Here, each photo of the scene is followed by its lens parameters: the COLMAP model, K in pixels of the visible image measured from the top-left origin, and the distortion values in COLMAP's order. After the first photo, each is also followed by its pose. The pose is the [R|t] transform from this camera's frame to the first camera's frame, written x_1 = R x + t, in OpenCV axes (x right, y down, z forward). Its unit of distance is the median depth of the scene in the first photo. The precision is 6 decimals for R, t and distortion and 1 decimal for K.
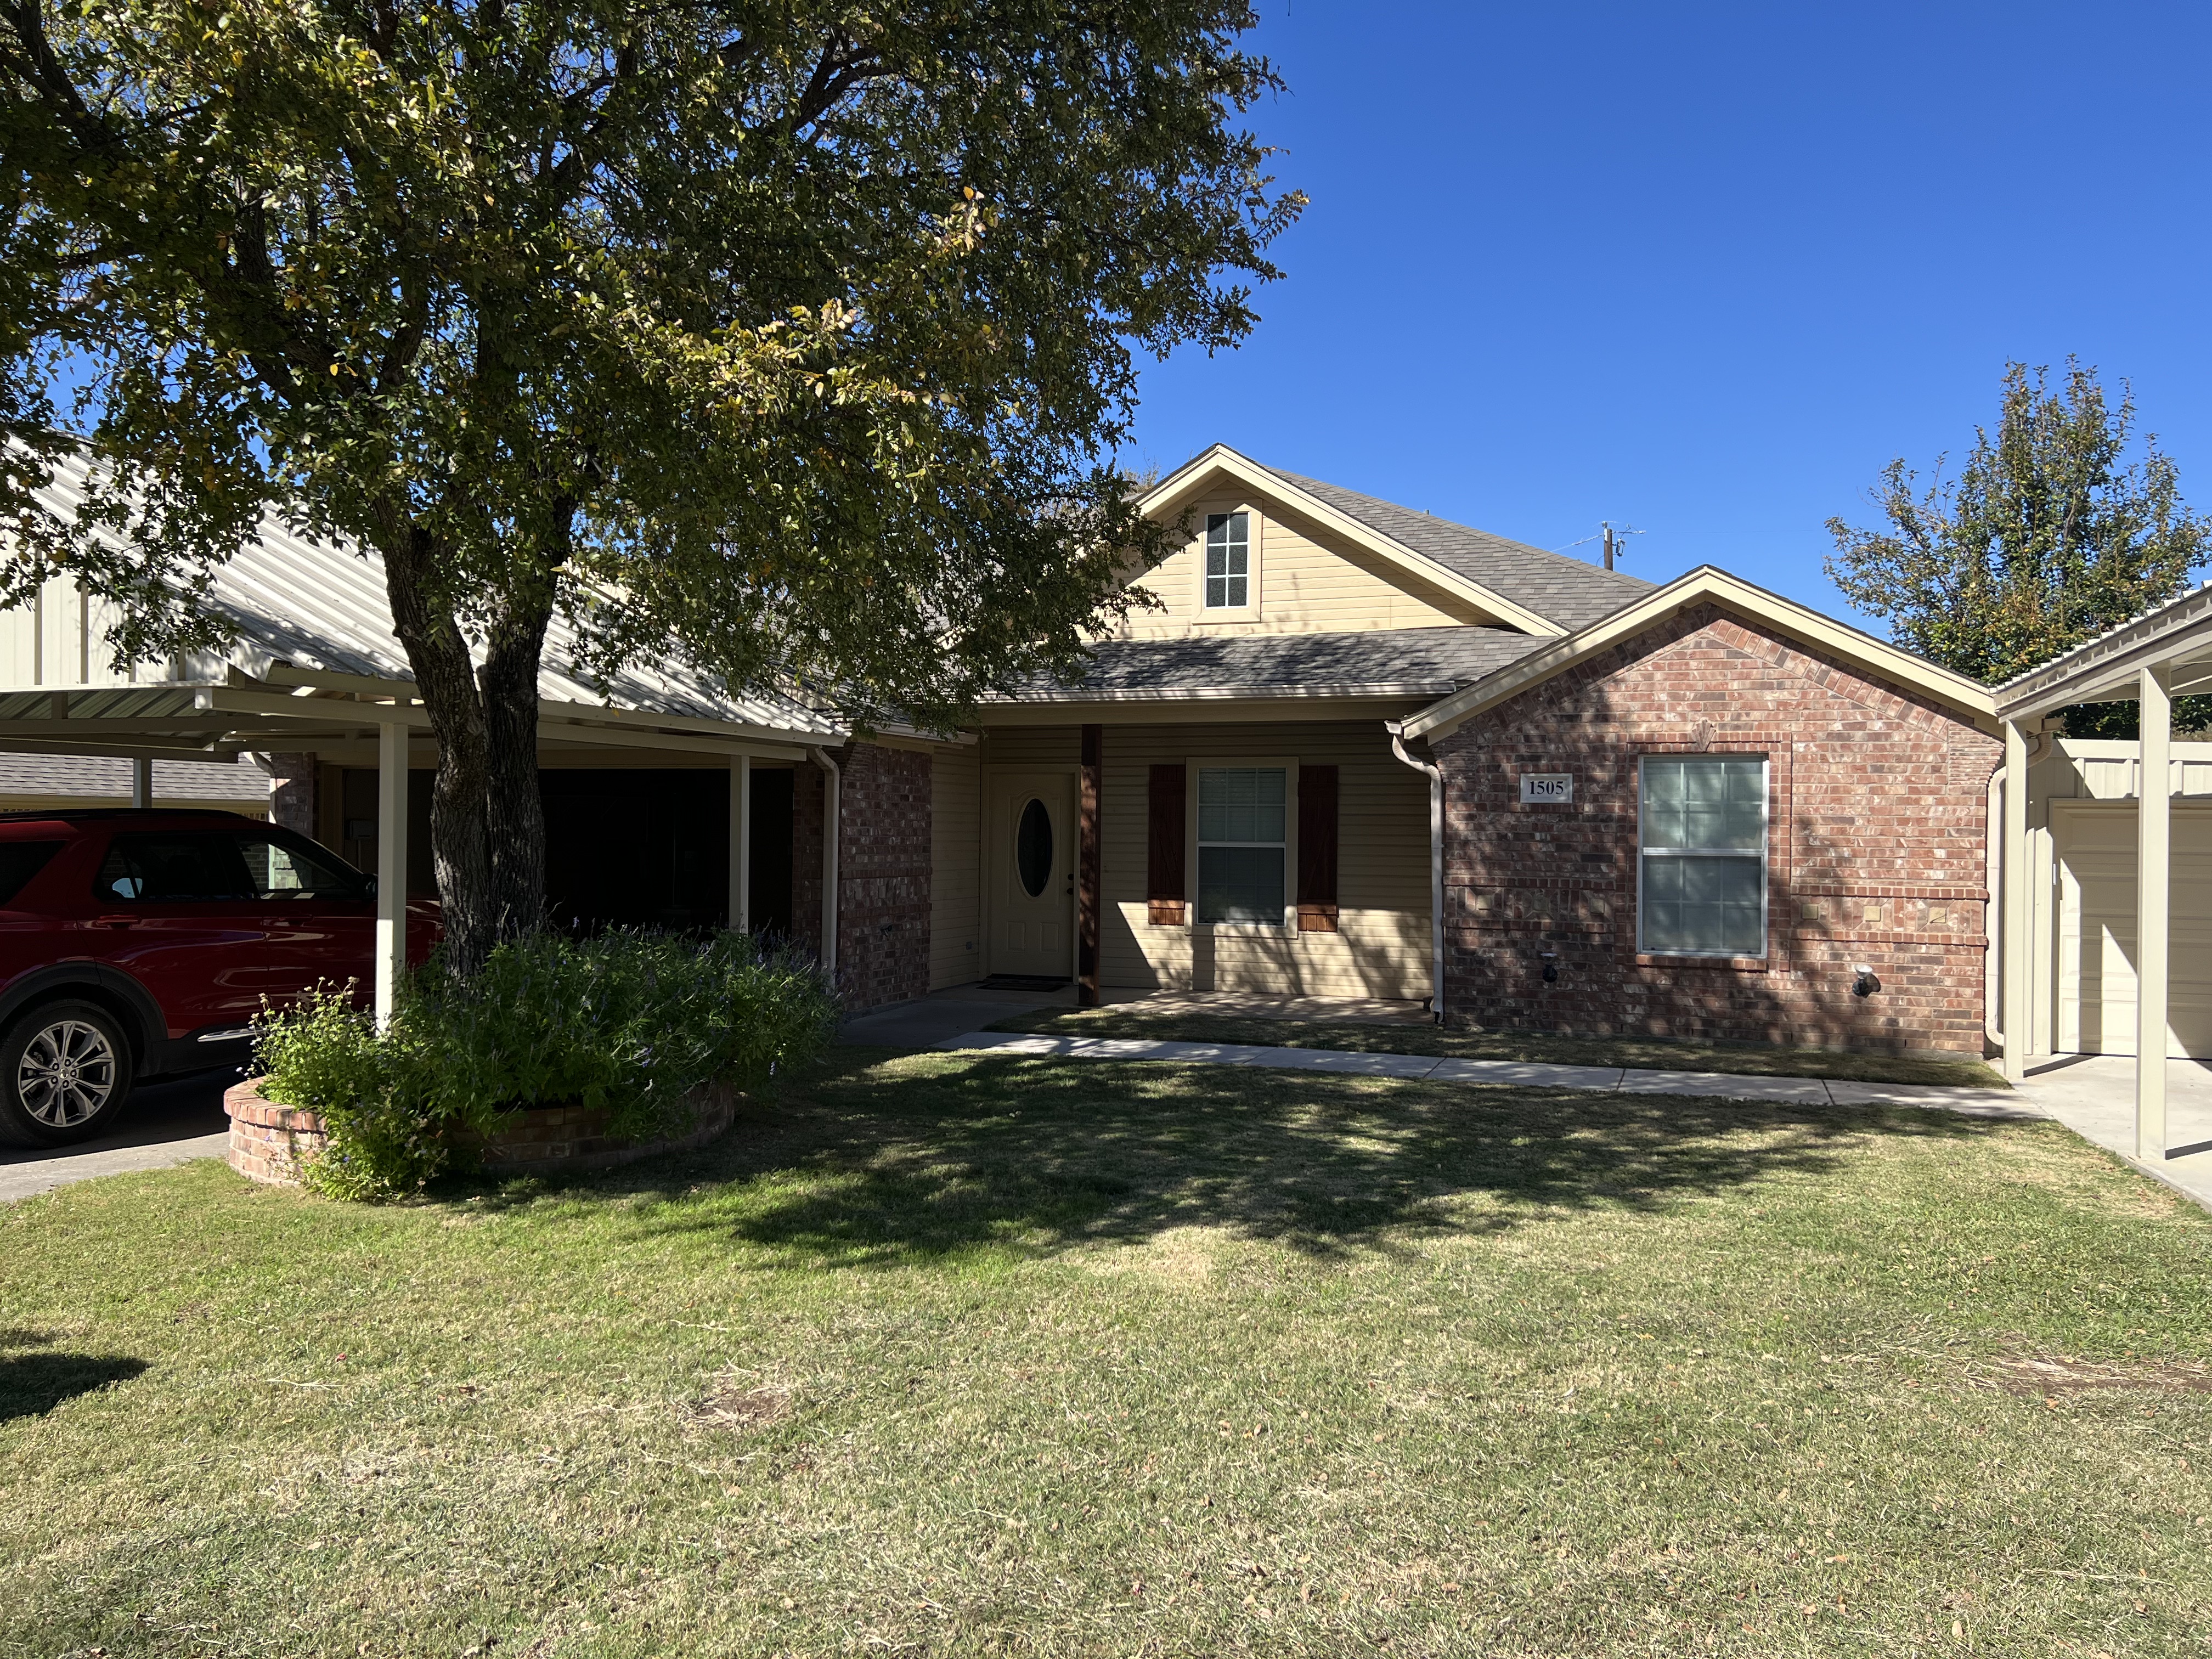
lens RADIAL K [[1623.1, 0, 1106.0], [0, 1623.1, 829.5], [0, 0, 1]] dist [0.003980, -0.003131]
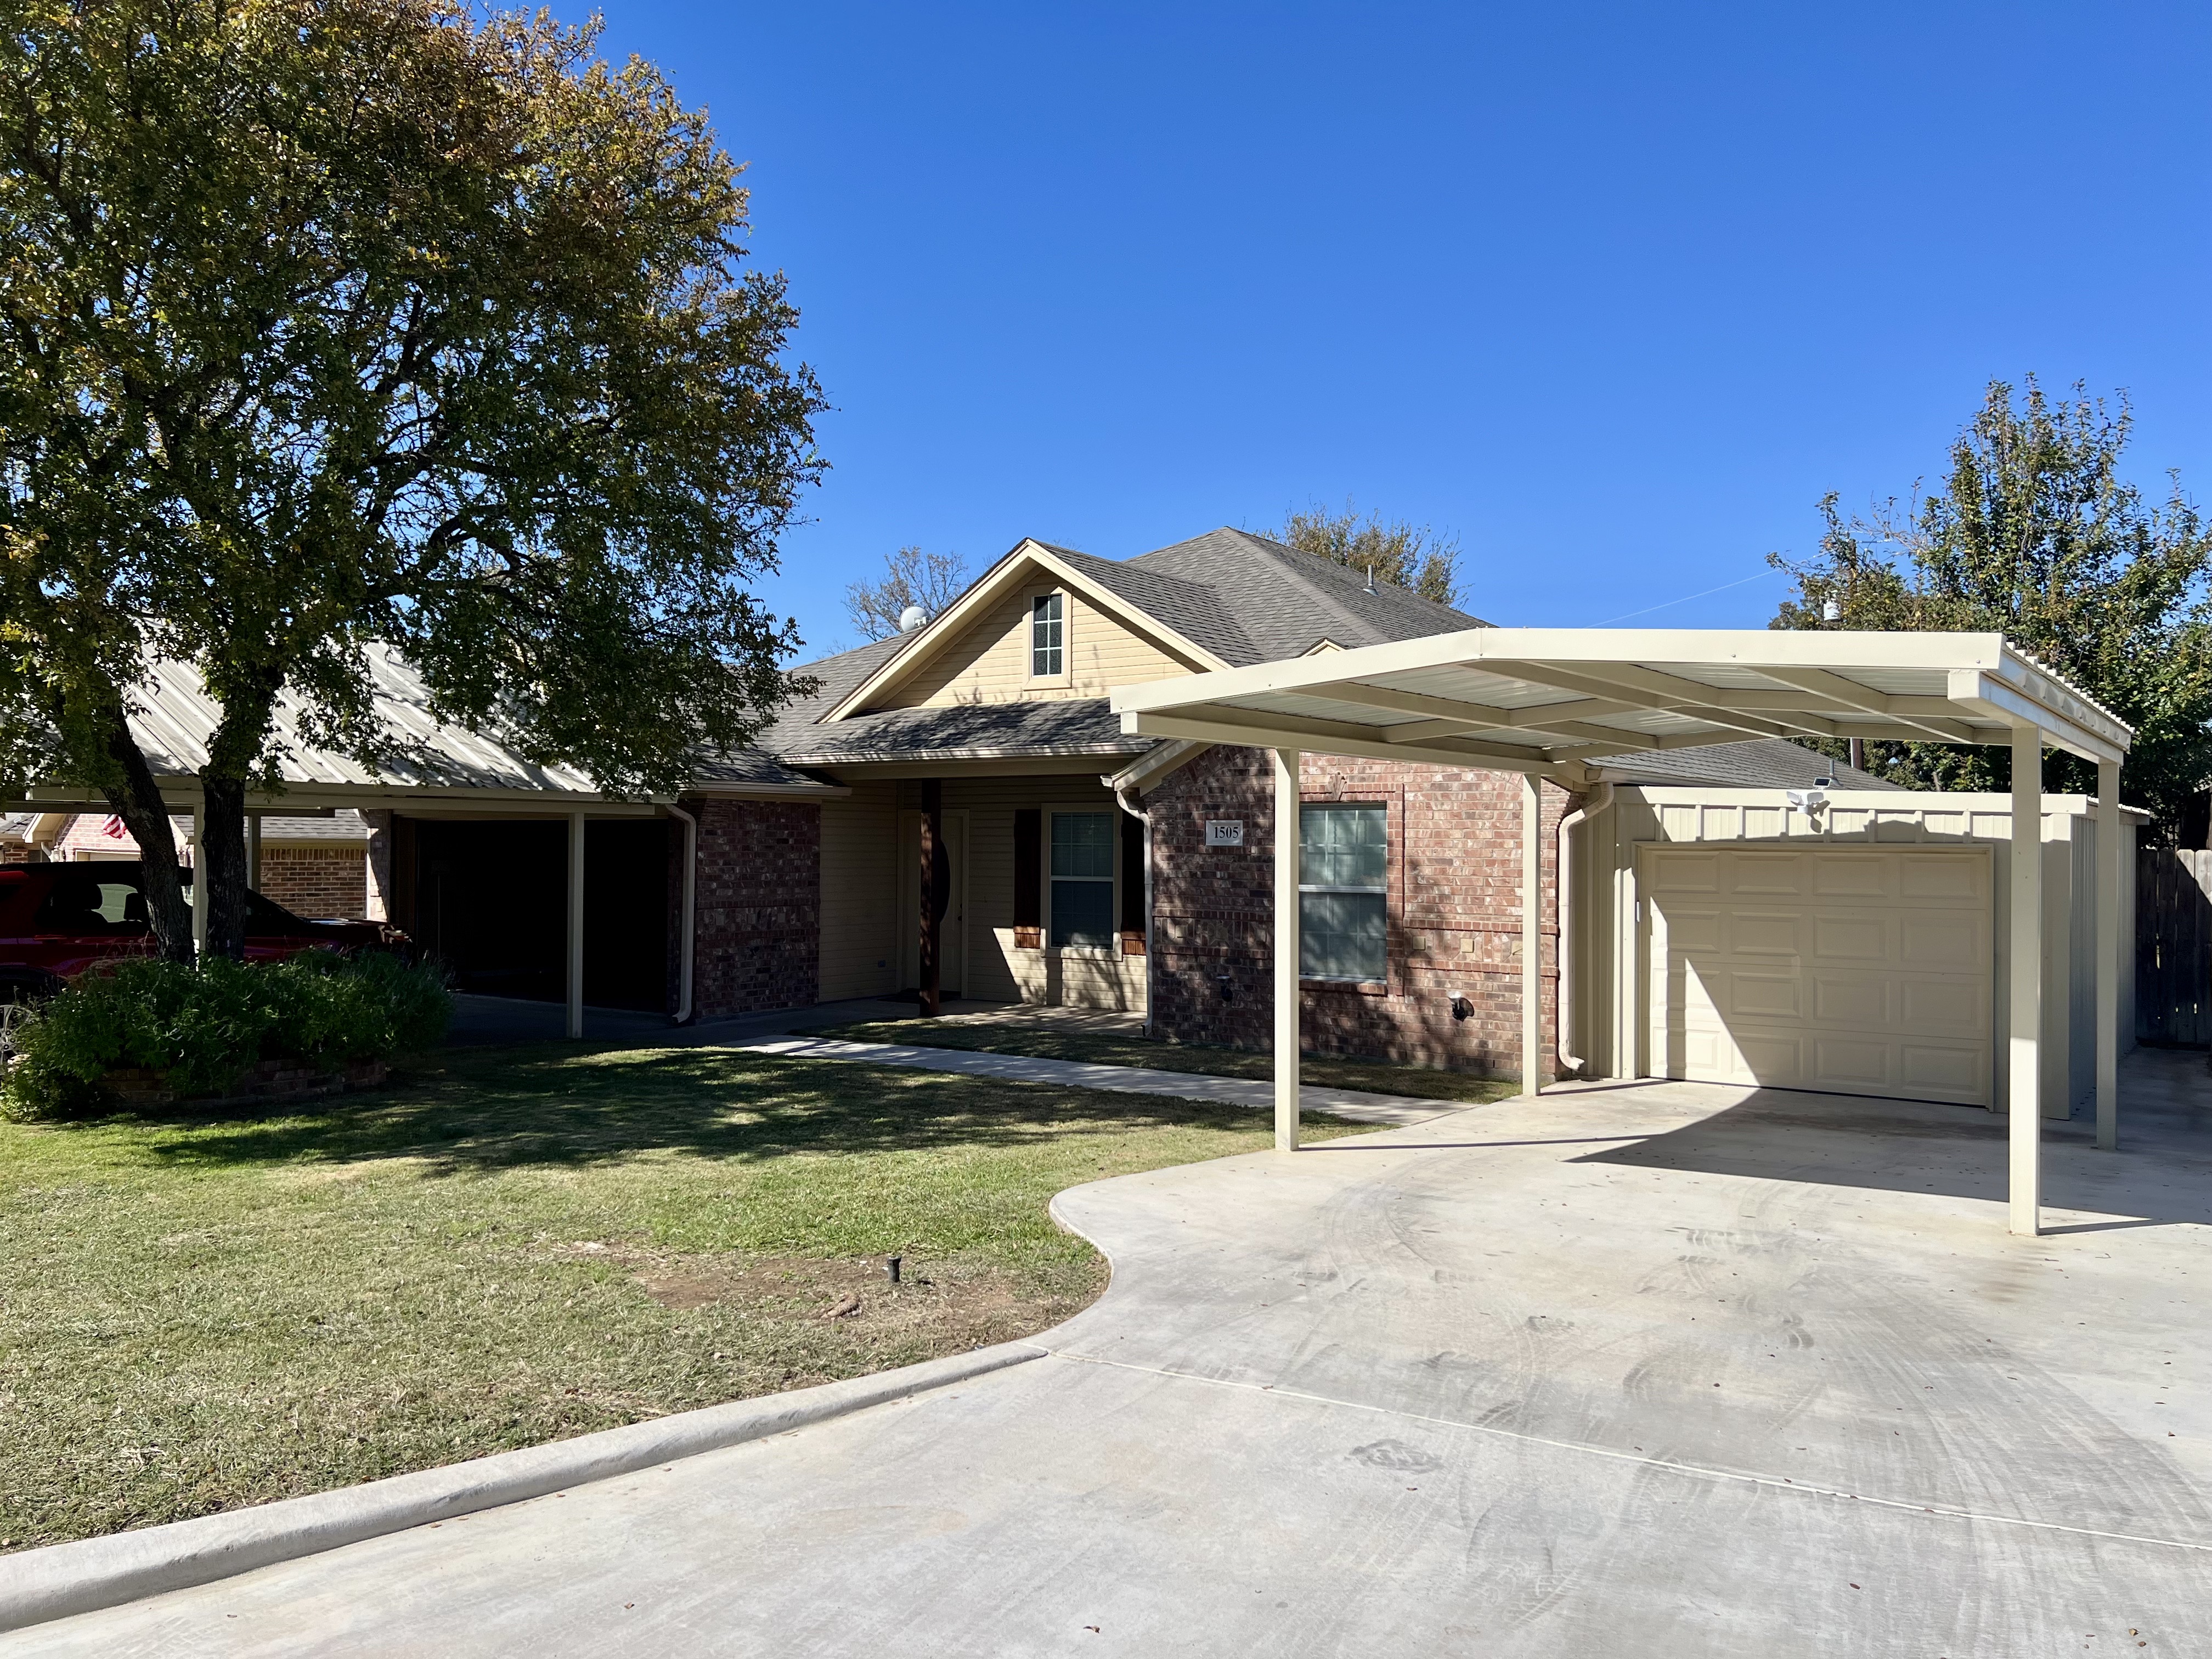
lens RADIAL K [[1654.1, 0, 1106.0], [0, 1654.1, 829.5], [0, 0, 1]] dist [0.160185, -0.401924]
pose [[0.963737, -0.007119, -0.266760, 0.500951], [0.004068, 0.999920, -0.011989, -0.014043], [0.266824, 0.010469, 0.963688, -0.156006]]
